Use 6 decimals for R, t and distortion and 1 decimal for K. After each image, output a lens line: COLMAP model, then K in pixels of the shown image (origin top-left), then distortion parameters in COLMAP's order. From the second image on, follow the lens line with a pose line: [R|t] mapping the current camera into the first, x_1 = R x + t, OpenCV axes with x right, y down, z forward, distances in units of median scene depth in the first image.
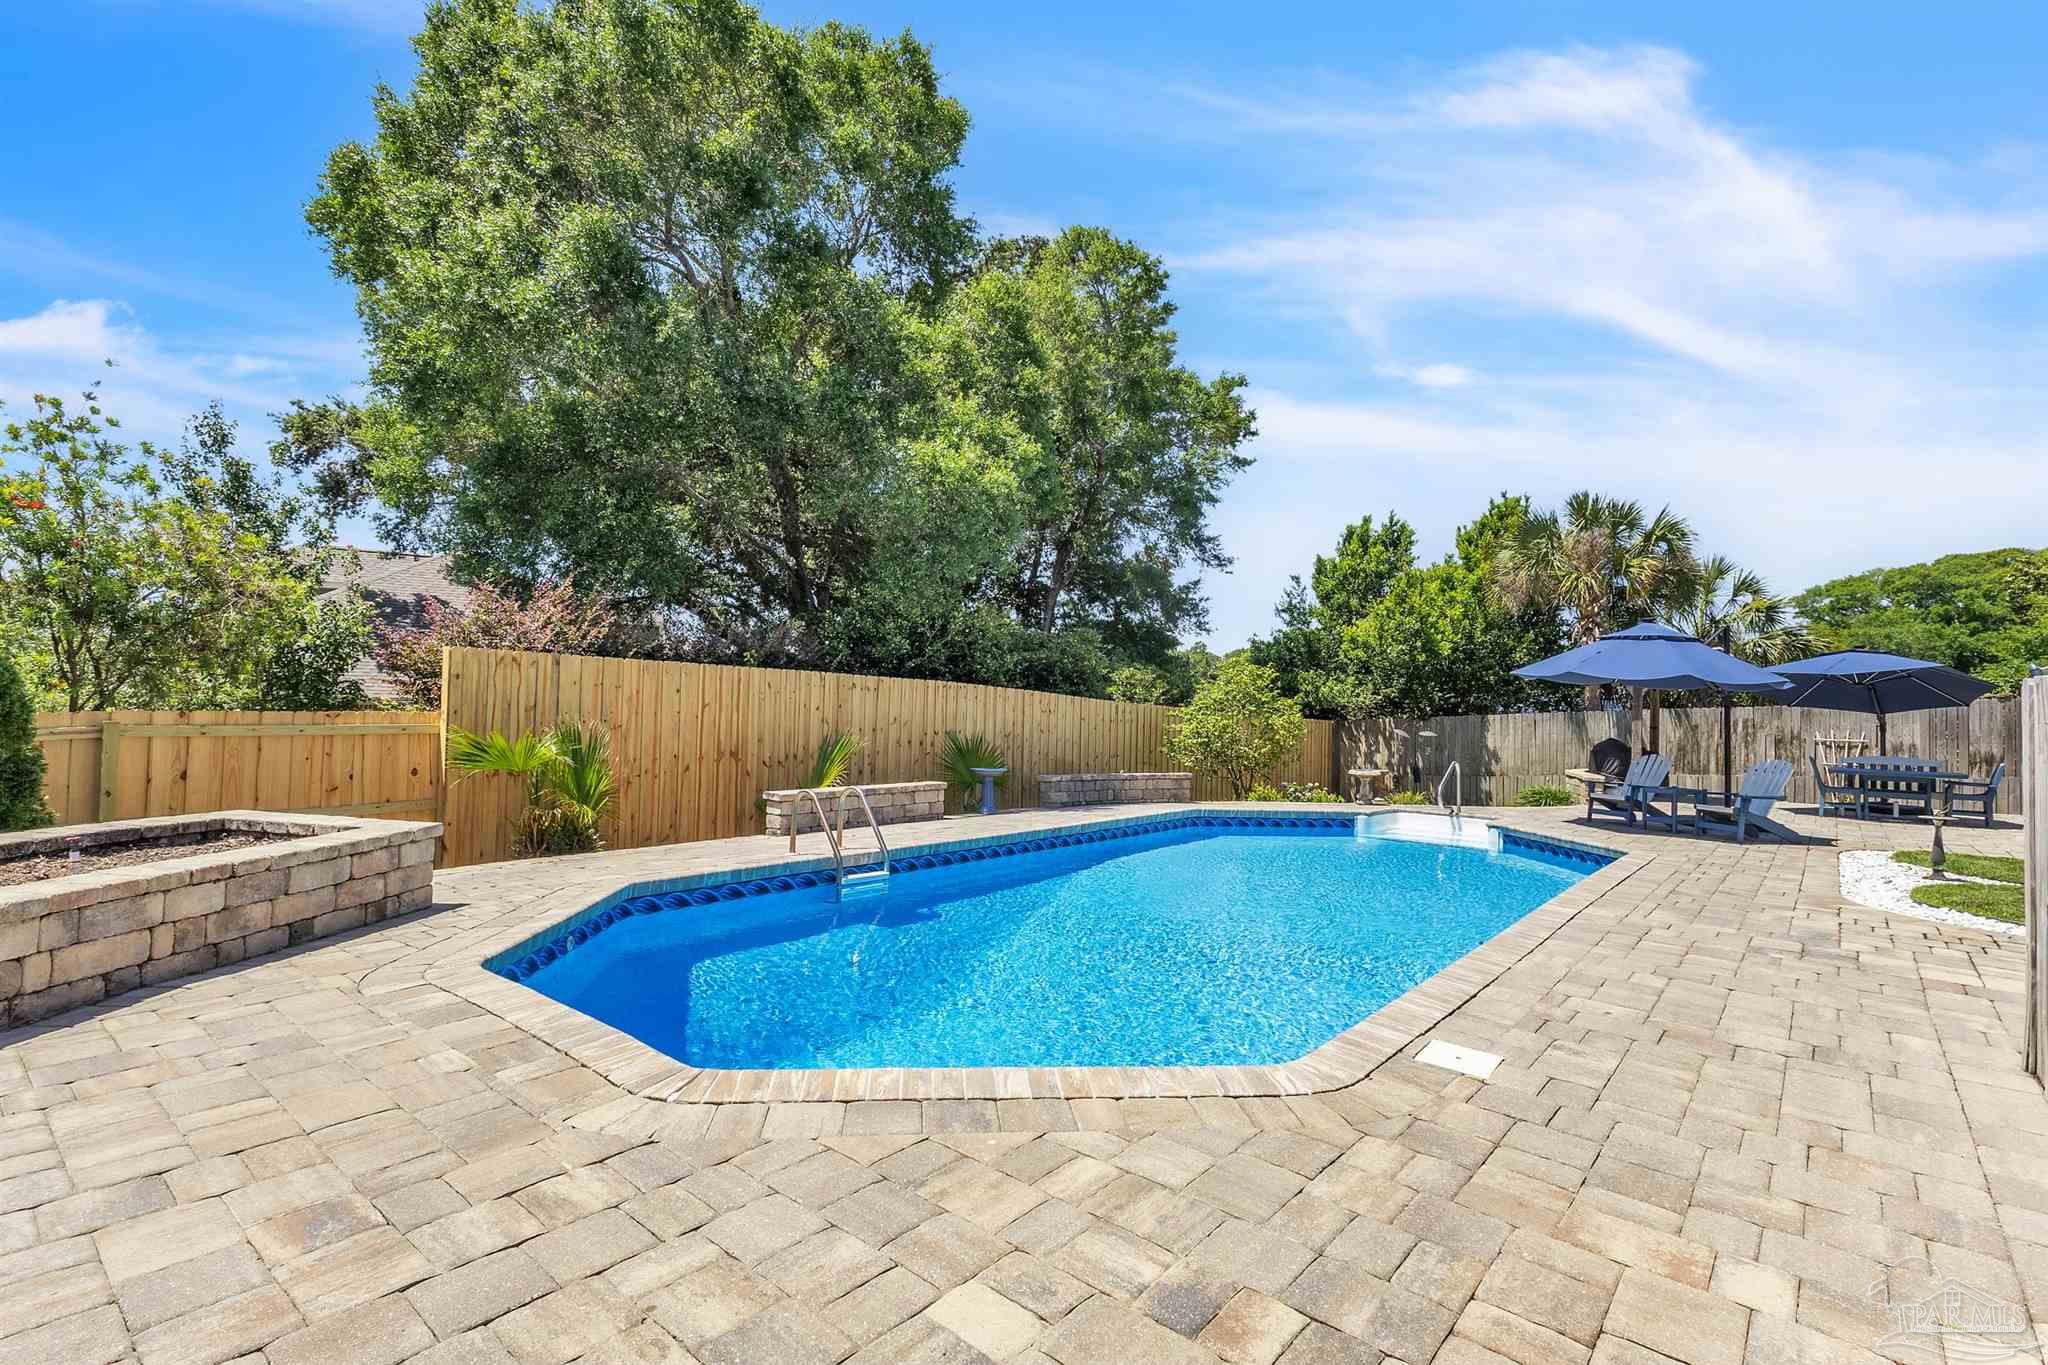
lens RADIAL K [[950.9, 0, 1024.0], [0, 950.9, 682.5], [0, 0, 1]] dist [-0.000229, 0.000058]
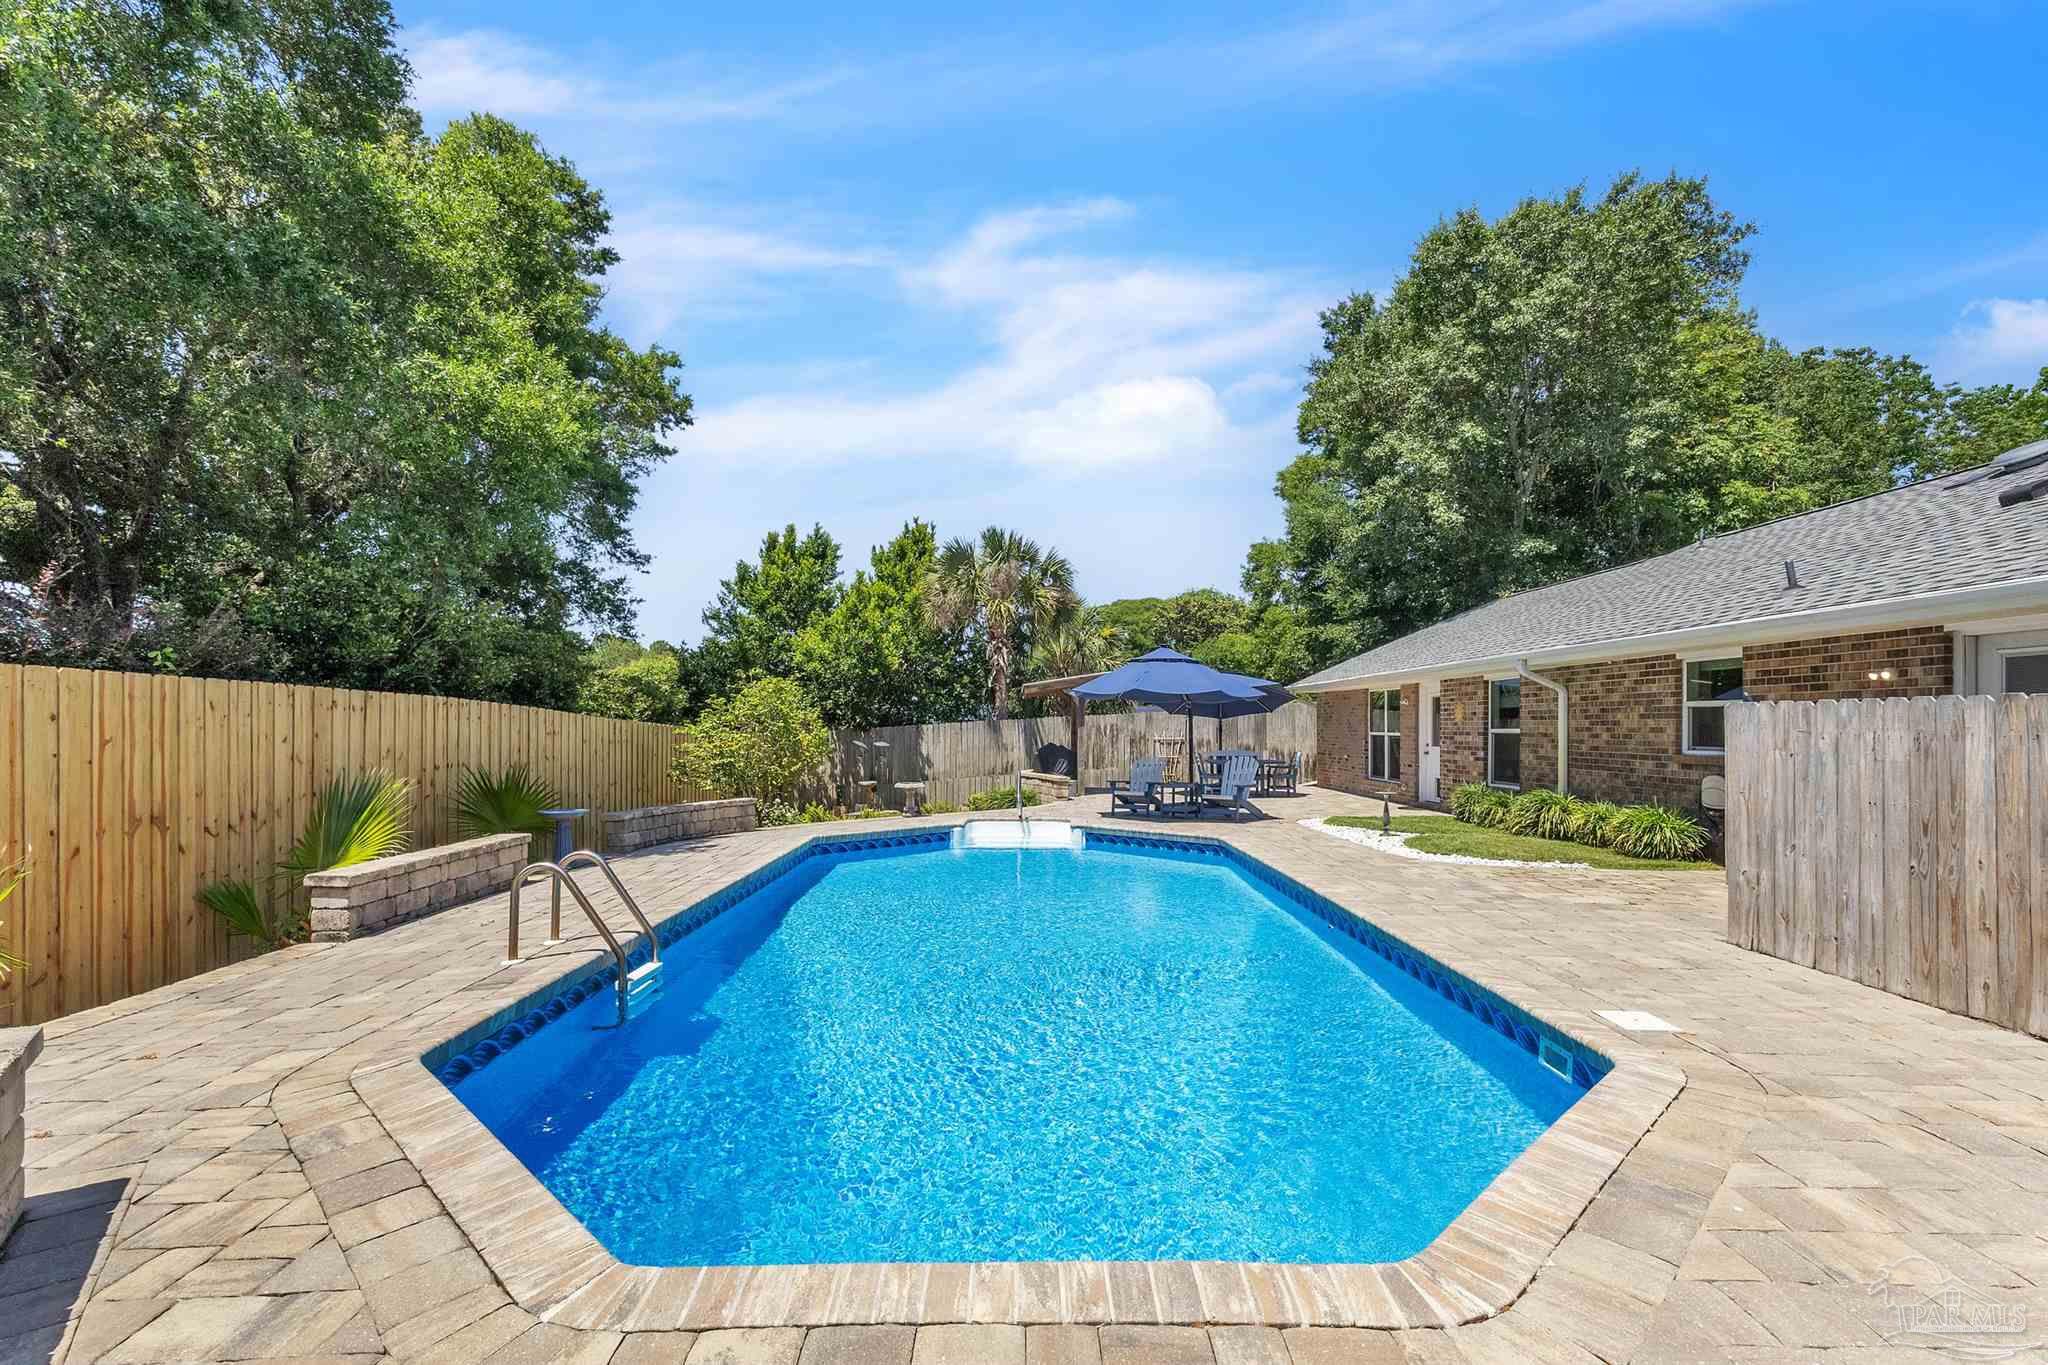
lens RADIAL K [[968.7, 0, 1021.7], [0, 968.7, 728.7], [0, 0, 1]] dist [0.000370, 0.000132]
pose [[0.764126, -0.023713, 0.644631, -0.146963], [-0.000595, 0.999298, 0.037465, -0.003180], [-0.645066, -0.029012, 0.763576, 0.092054]]
